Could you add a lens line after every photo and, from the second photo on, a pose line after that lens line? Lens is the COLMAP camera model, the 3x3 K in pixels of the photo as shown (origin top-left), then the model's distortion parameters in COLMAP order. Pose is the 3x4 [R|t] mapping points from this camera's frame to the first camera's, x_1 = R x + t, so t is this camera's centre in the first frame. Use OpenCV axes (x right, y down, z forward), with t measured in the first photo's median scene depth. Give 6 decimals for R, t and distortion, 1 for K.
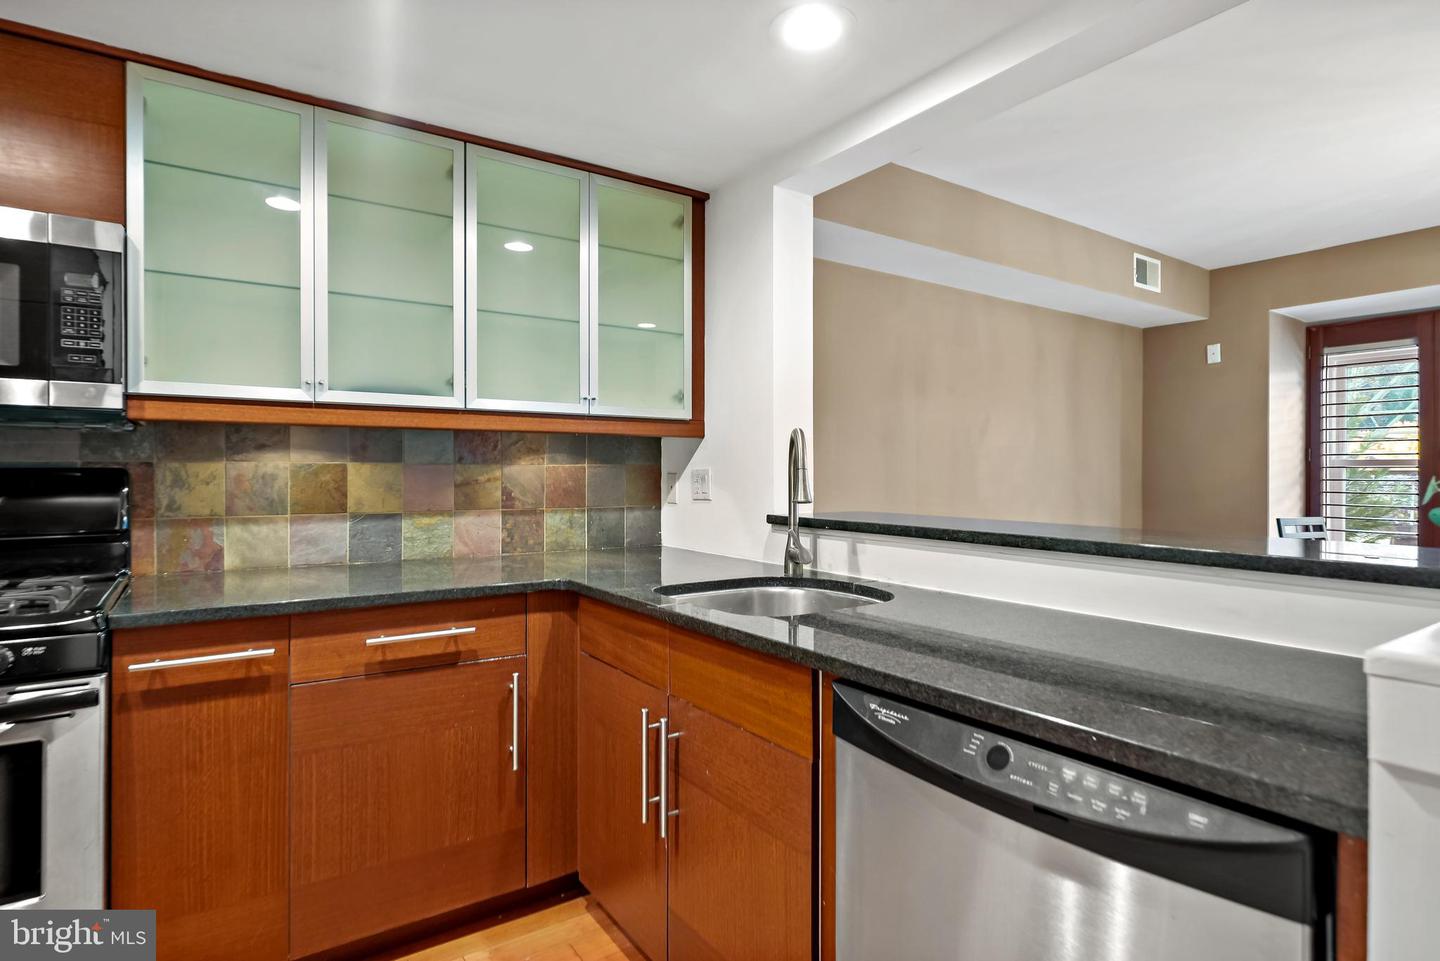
lens RADIAL K [[757.0, 0, 757.4], [0, 757.0, 478.0], [0, 0, 1]] dist [0.001737, -0.002331]
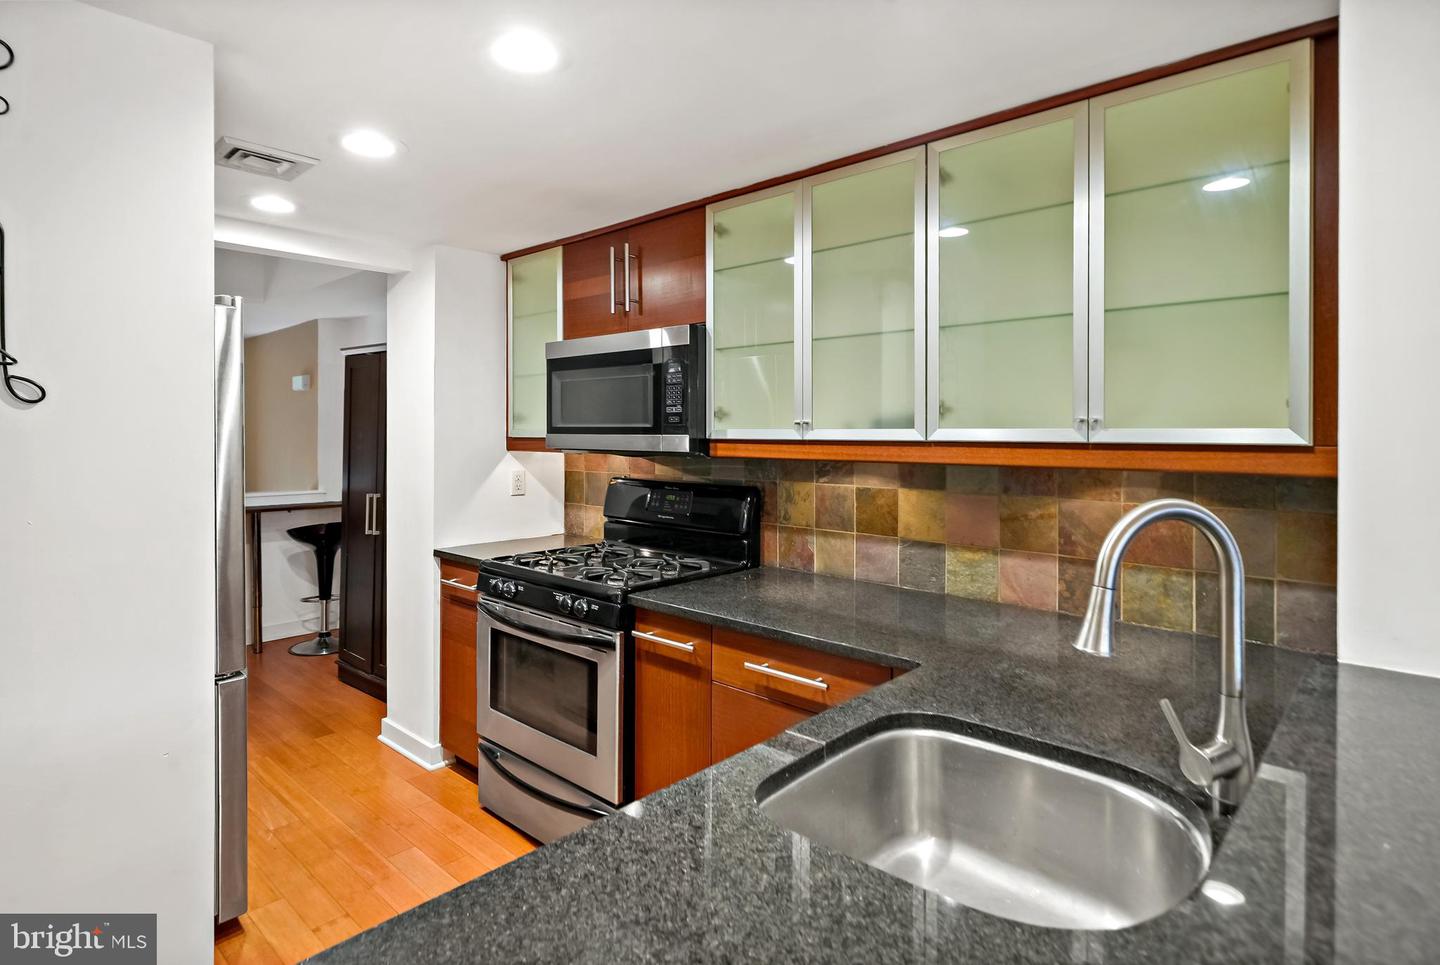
lens RADIAL K [[757.0, 0, 670.4], [0, 757.0, 439.2], [0, 0, 1]] dist [0.001737, -0.002331]
pose [[0.177414, 0.010372, -0.984082, 0.452639], [-0.010296, 0.999909, 0.008682, -0.100853], [0.984082, 0.008592, 0.177505, 0.556710]]
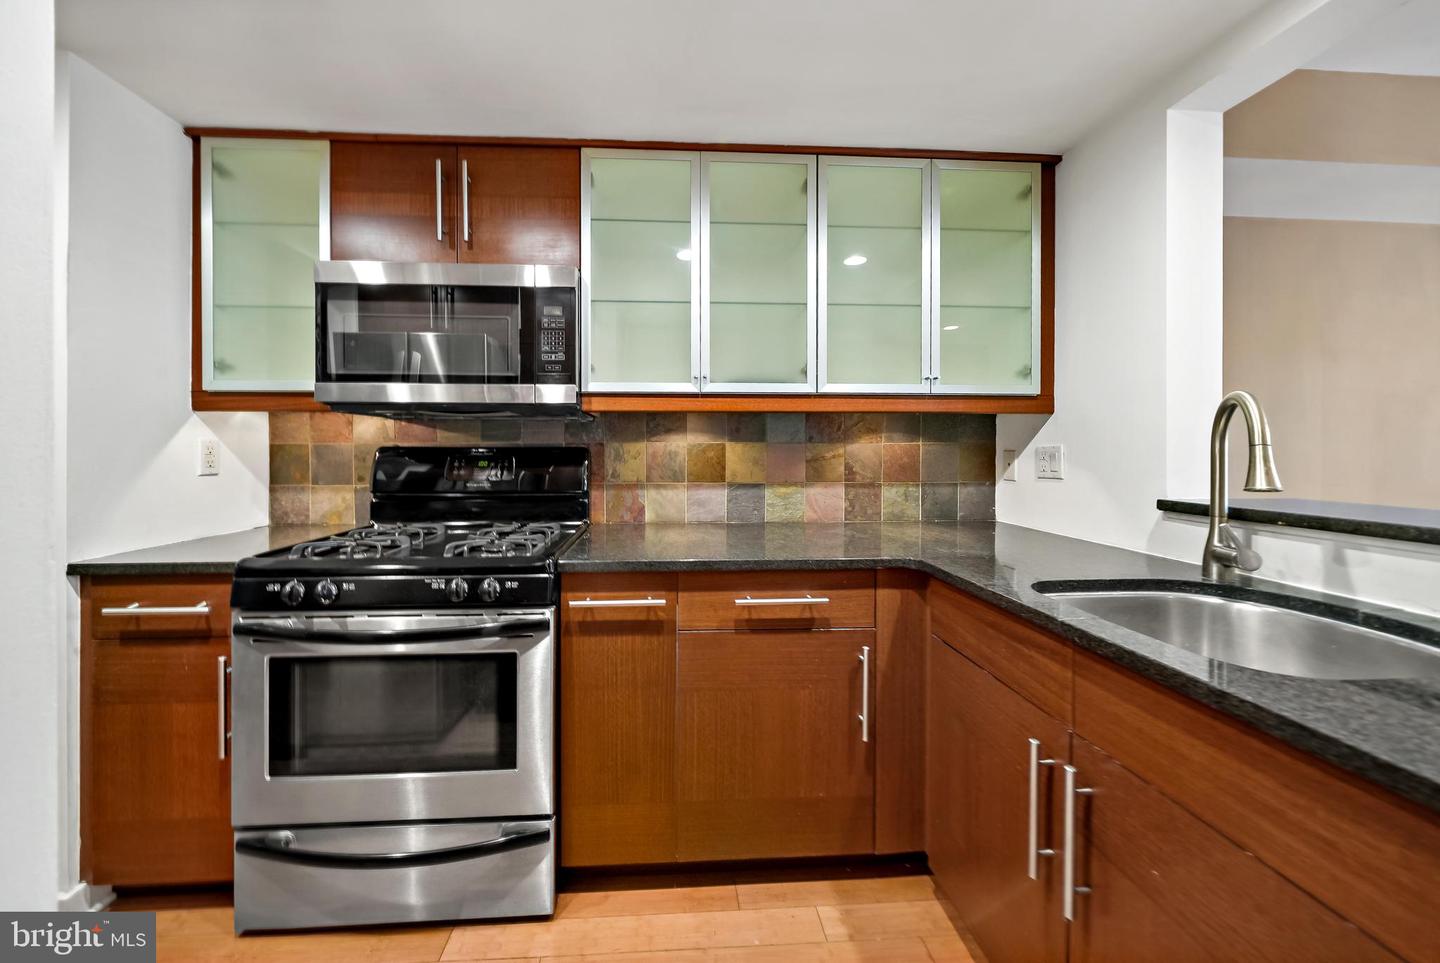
lens RADIAL K [[531.0, 0, 700.9], [0, 531.0, 453.2], [0, 0, 1]] dist [-0.006229, -0.000024]
pose [[0.846886, 0.002704, -0.531767, -0.116304], [-0.002970, 0.999996, 0.000356, -0.002404], [0.531766, 0.001278, 0.846890, 0.250267]]
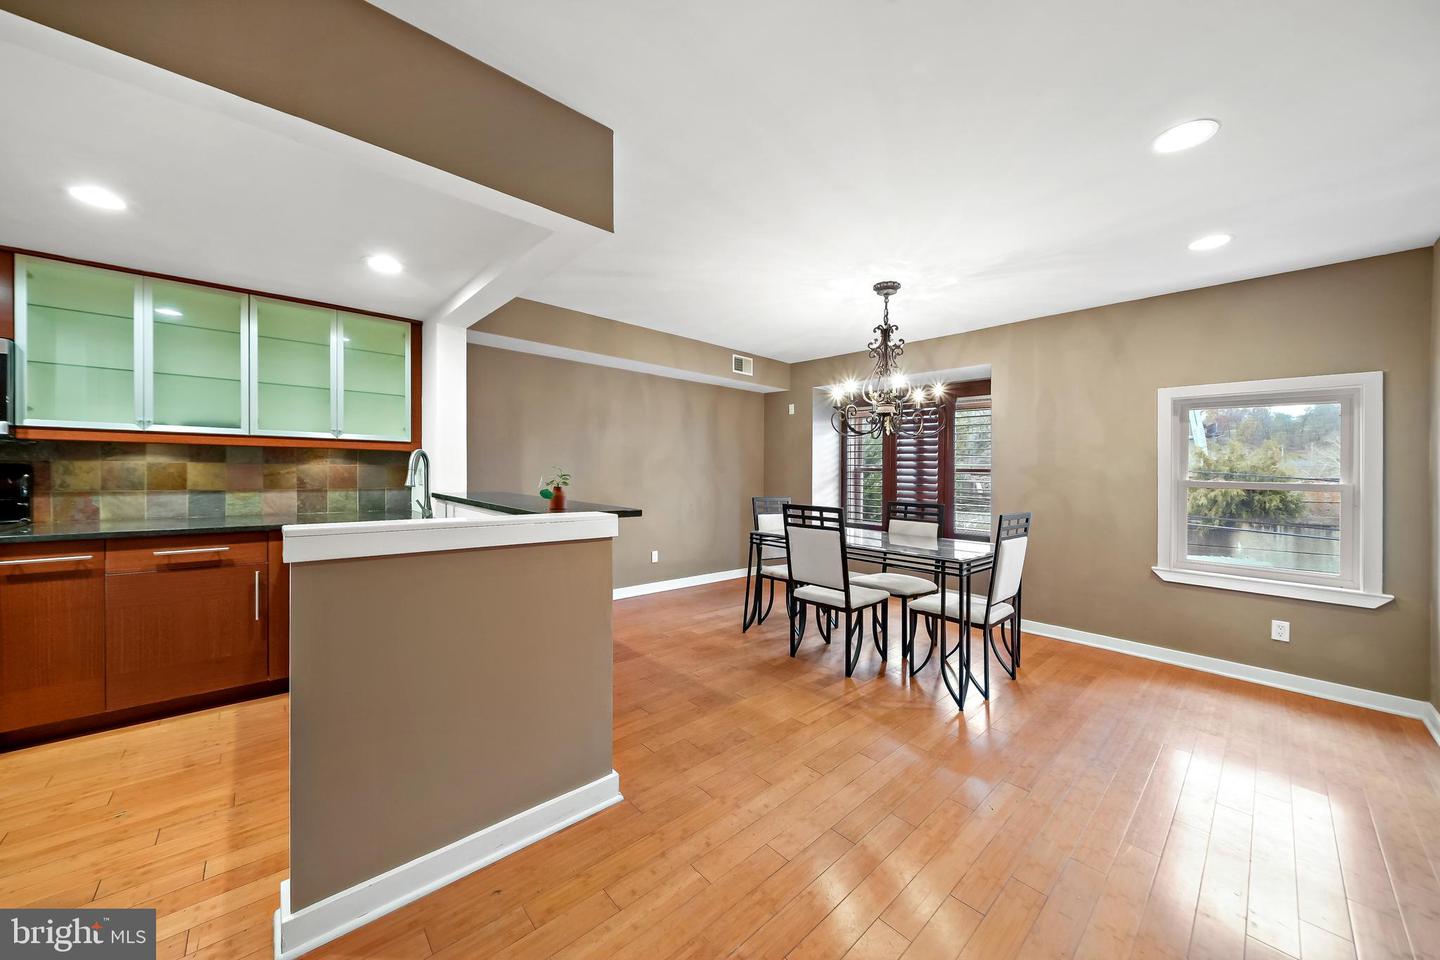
lens RADIAL K [[496.8, 0, 732.5], [0, 496.8, 477.8], [0, 0, 1]] dist [-0.005131, -0.000130]
pose [[0.990169, 0.011971, 0.139363, 0.654612], [-0.013153, 0.999885, 0.007566, -0.010140], [-0.139256, -0.009325, 0.990212, -0.401861]]
